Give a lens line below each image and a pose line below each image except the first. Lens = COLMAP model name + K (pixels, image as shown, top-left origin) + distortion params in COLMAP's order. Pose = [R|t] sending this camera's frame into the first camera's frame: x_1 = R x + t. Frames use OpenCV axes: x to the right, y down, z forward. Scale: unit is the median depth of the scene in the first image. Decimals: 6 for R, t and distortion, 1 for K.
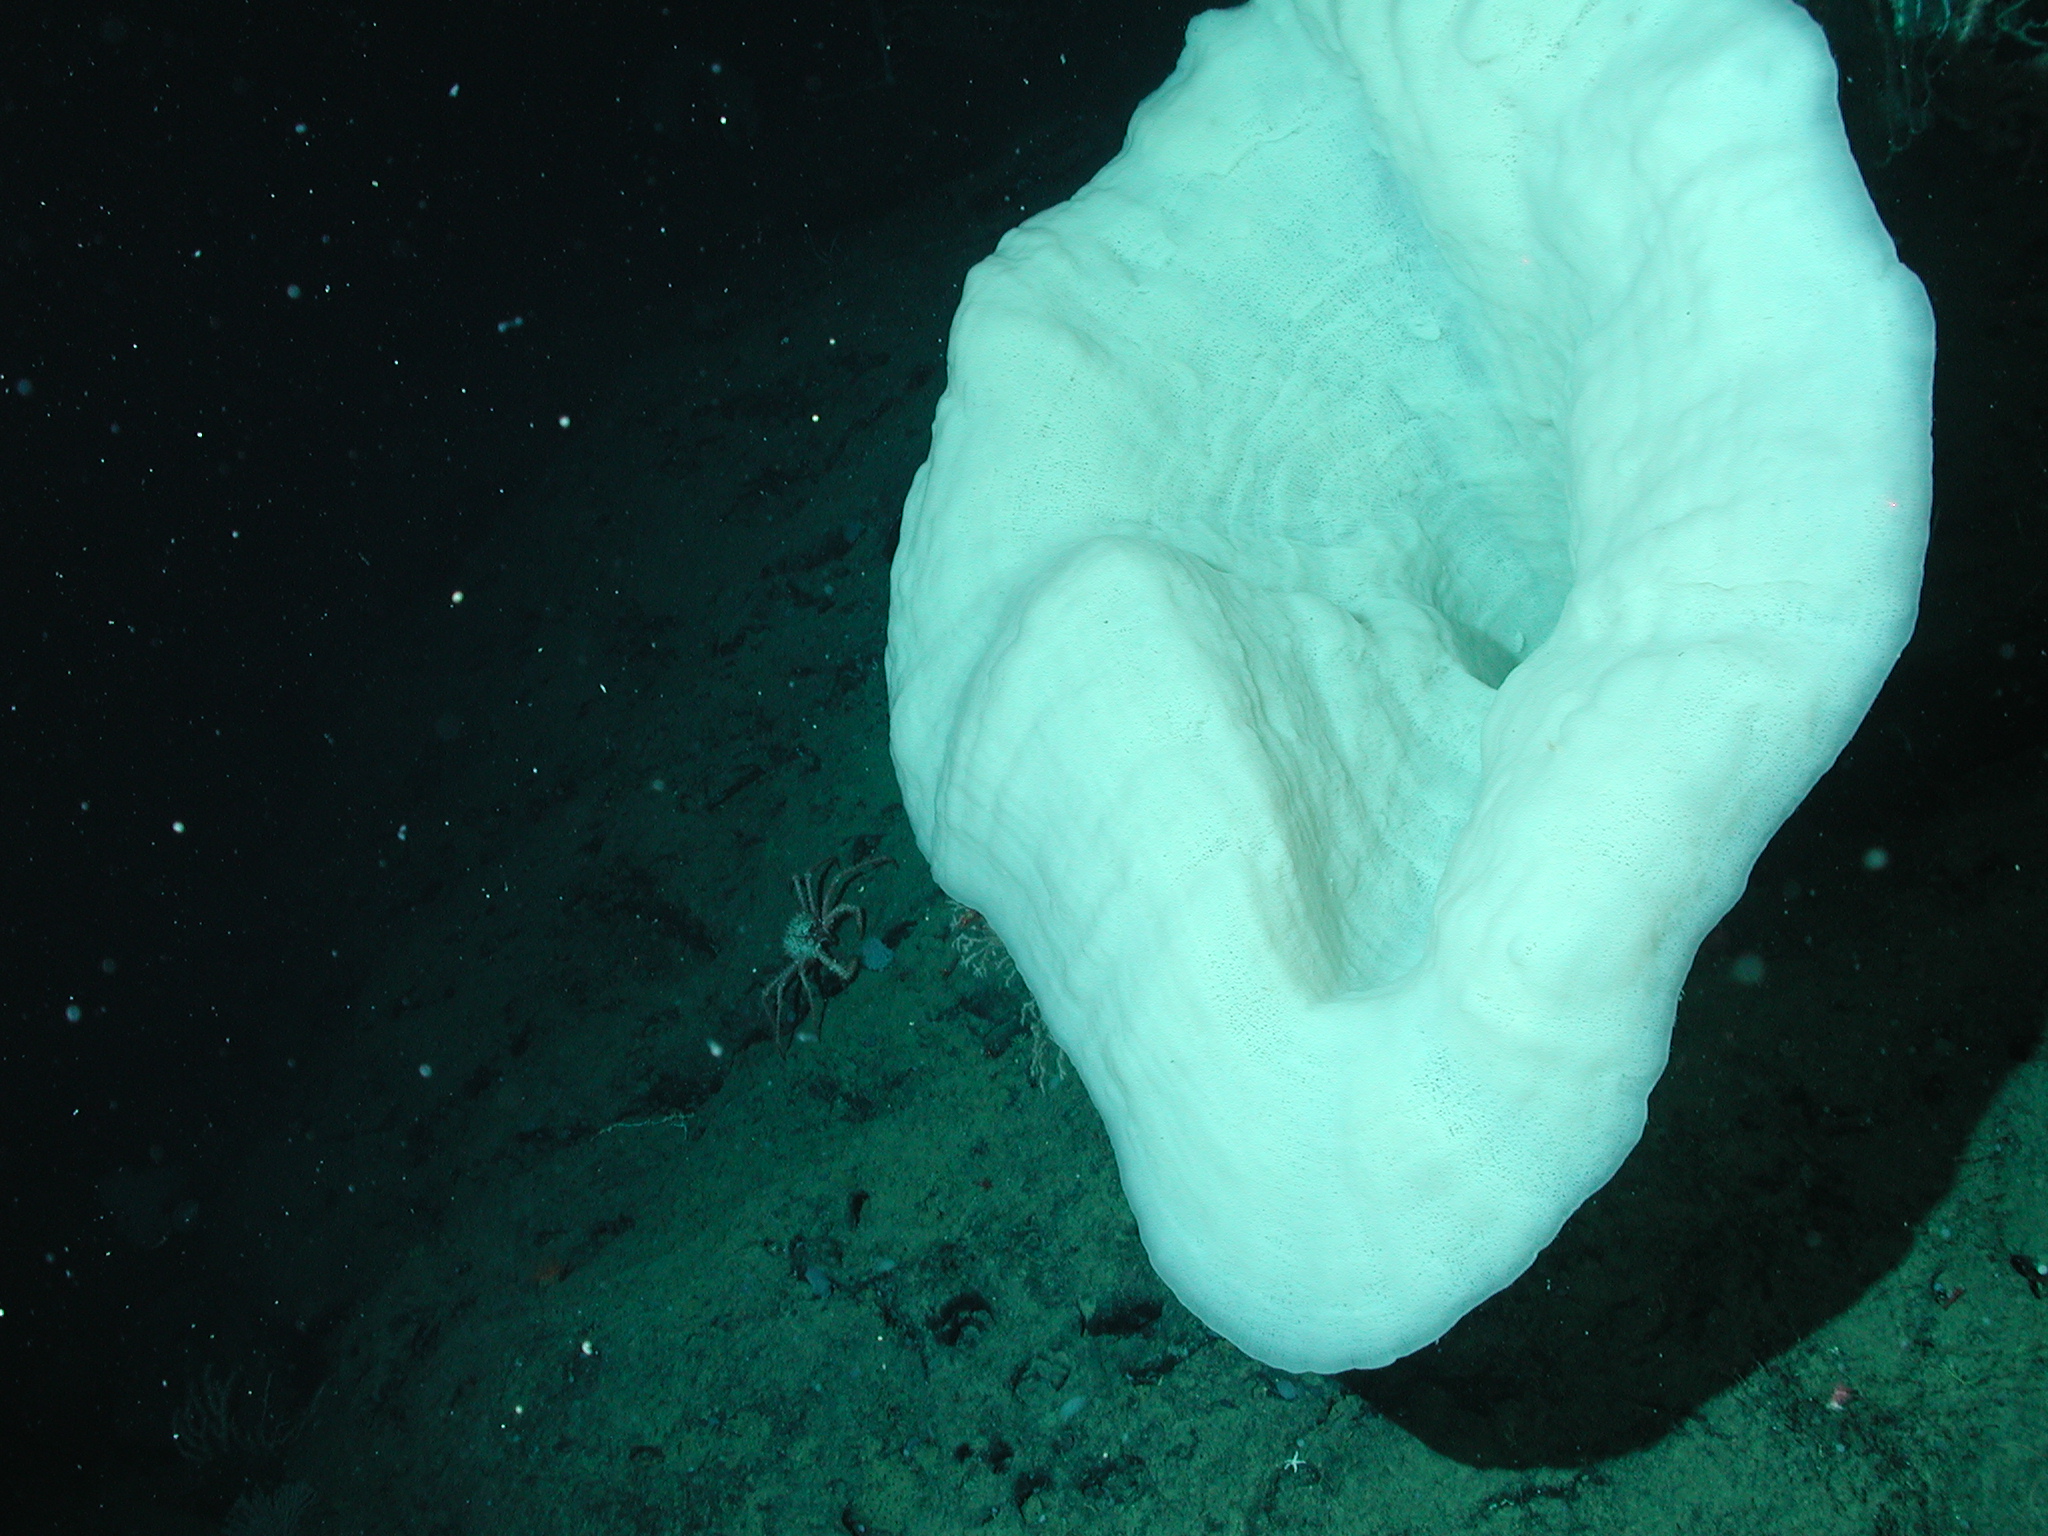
lens RADIAL K [[2287.8, 0, 1024.0], [0, 2287.8, 768.0], [0, 0, 1]] dist [-0.077799, 0.097732]
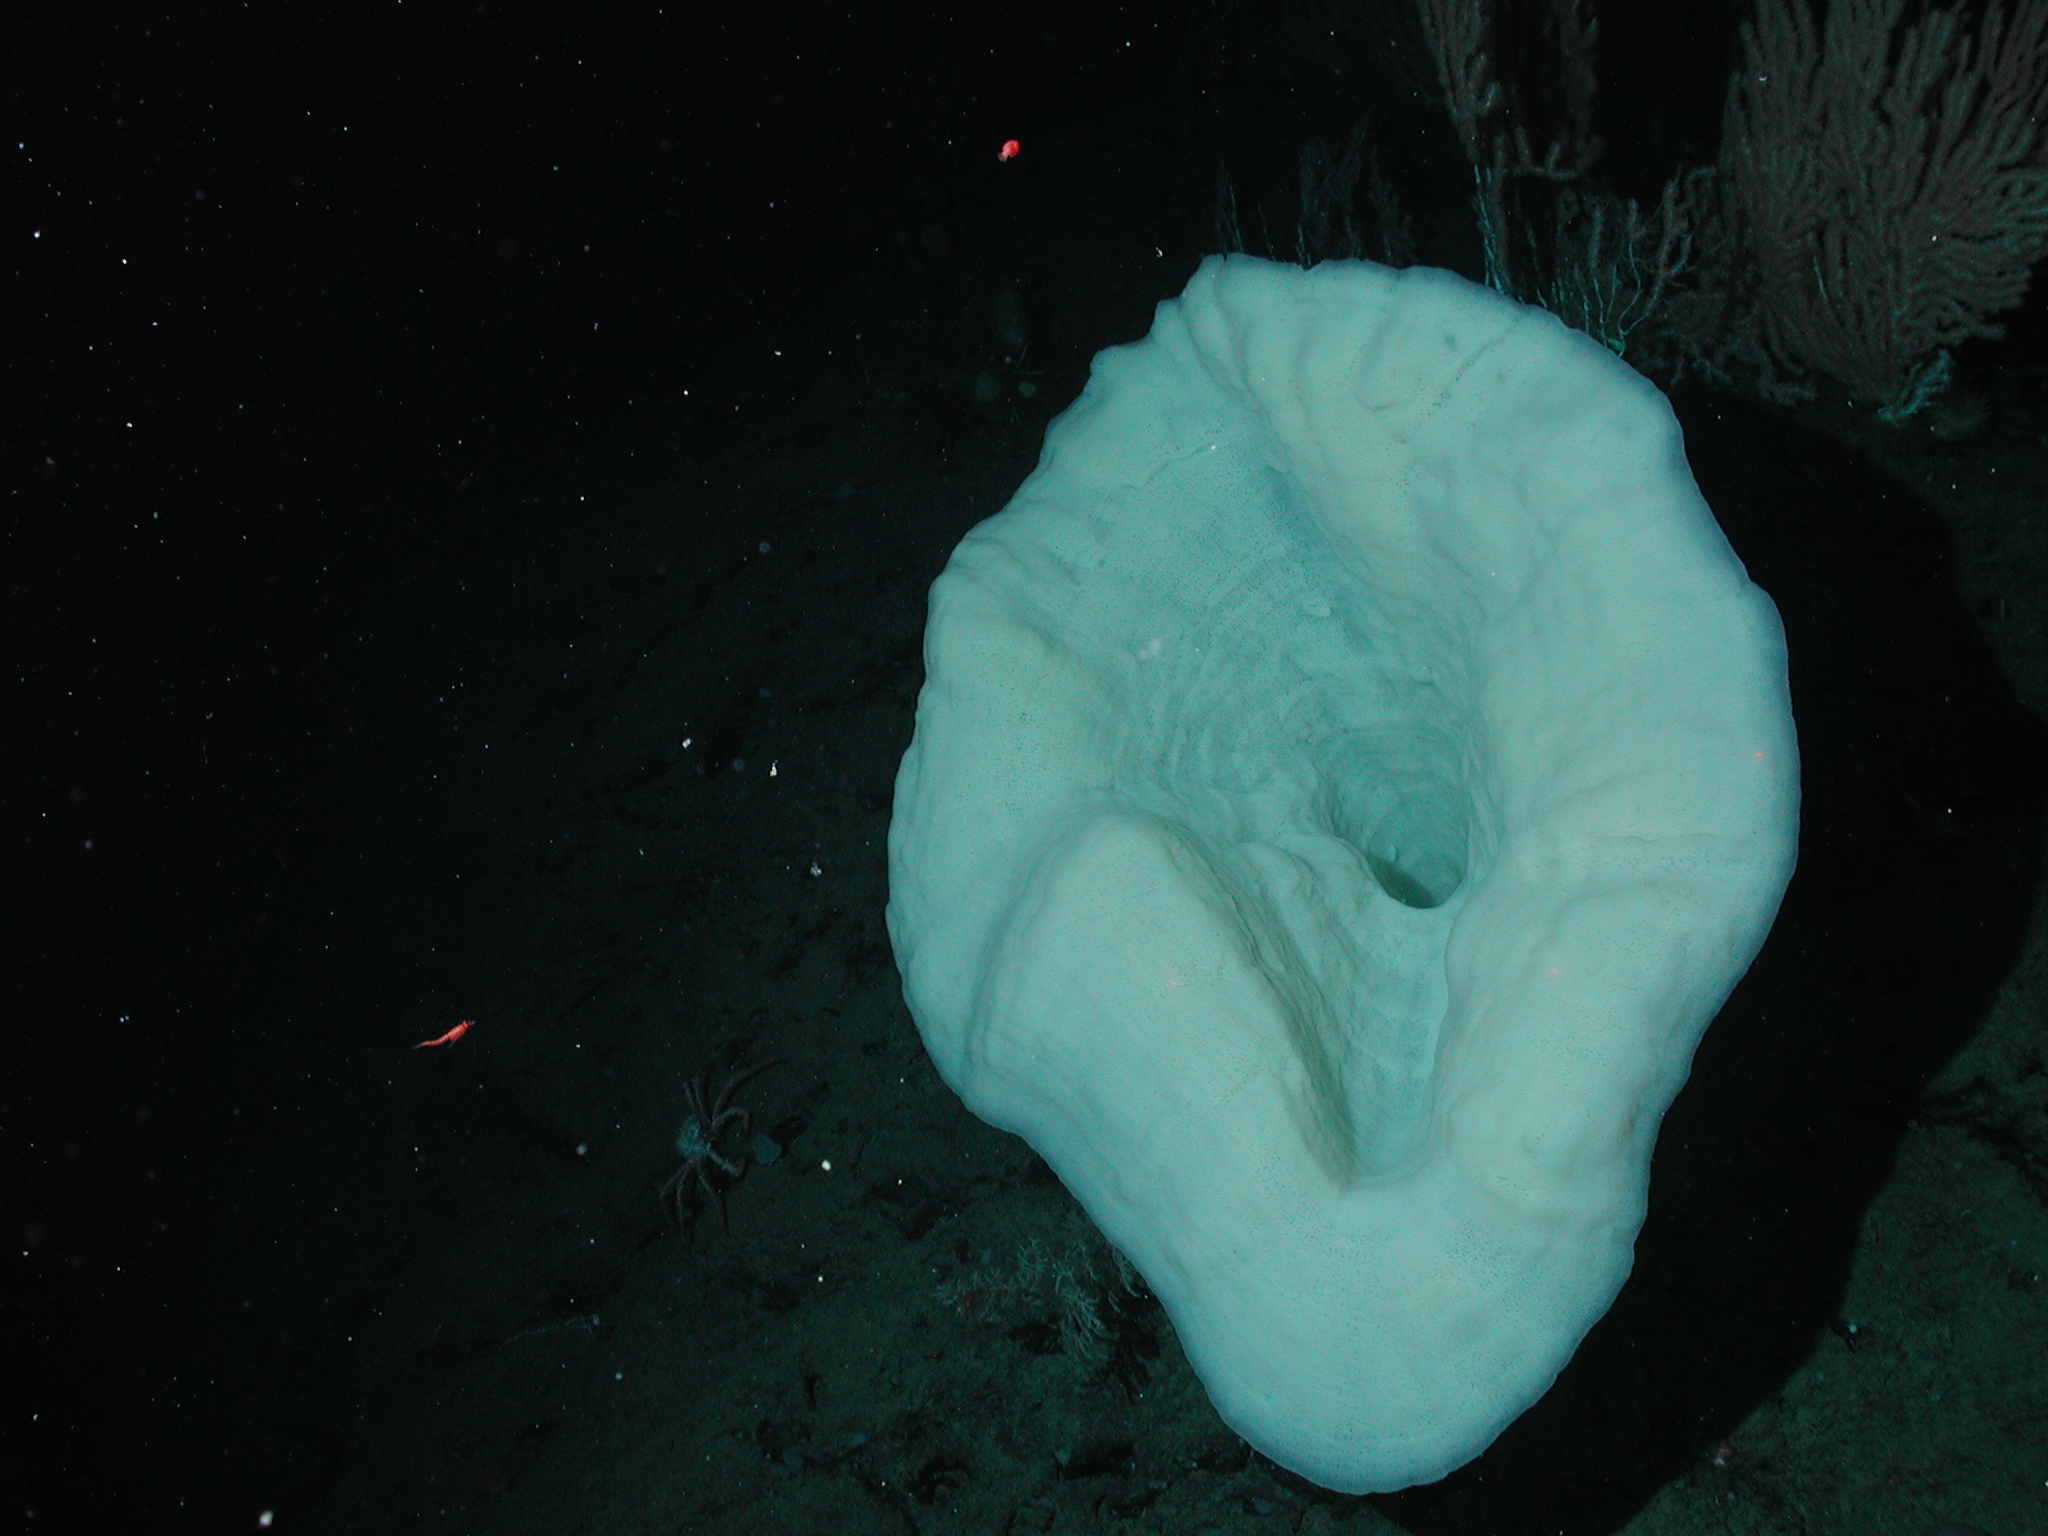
lens RADIAL K [[2287.8, 0, 1024.0], [0, 2287.8, 768.0], [0, 0, 1]] dist [-0.077799, 0.097732]
pose [[0.979572, -0.071436, 0.187979, -0.209873], [0.080123, 0.996021, -0.039015, -0.074045], [-0.184444, 0.053279, 0.981398, -0.154548]]
